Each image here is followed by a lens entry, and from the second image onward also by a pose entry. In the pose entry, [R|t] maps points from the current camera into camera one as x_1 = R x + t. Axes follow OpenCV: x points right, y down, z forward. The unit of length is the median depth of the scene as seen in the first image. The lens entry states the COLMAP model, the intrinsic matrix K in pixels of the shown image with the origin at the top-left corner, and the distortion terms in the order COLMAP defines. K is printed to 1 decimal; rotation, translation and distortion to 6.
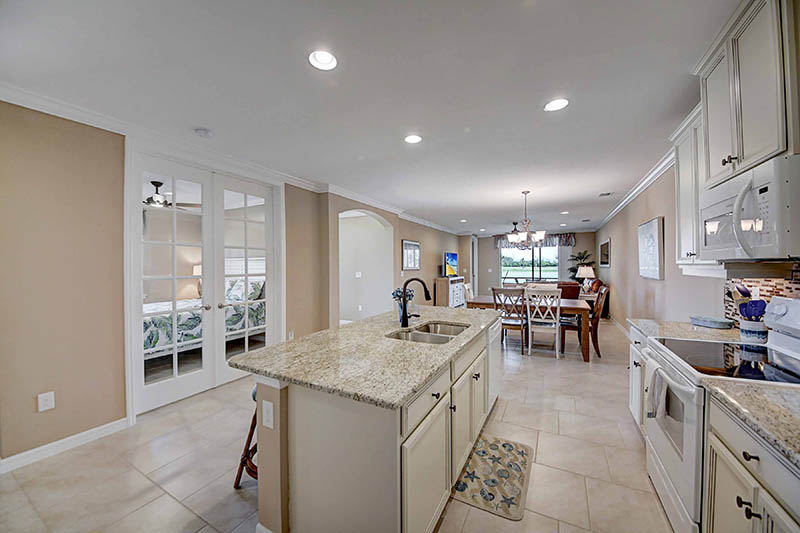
lens RADIAL K [[295.0, 0, 393.1], [0, 295.0, 263.8], [0, 0, 1]] dist [-0.014447, -0.000234]
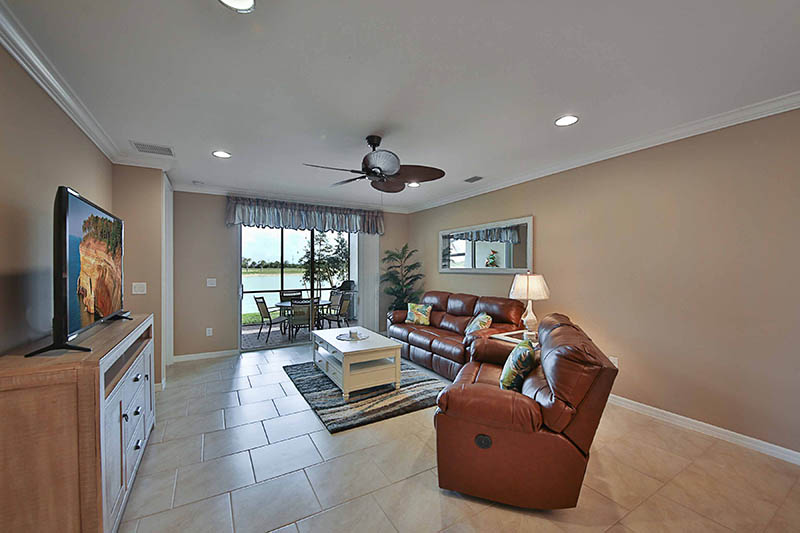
lens RADIAL K [[308.7, 0, 395.0], [0, 308.7, 270.4], [0, 0, 1]] dist [-0.002014, -0.000263]
pose [[0.499279, -0.010013, 0.866384, 0.122981], [-0.004955, 0.999884, 0.014411, -0.000896], [-0.866427, -0.011488, 0.499171, 0.767934]]
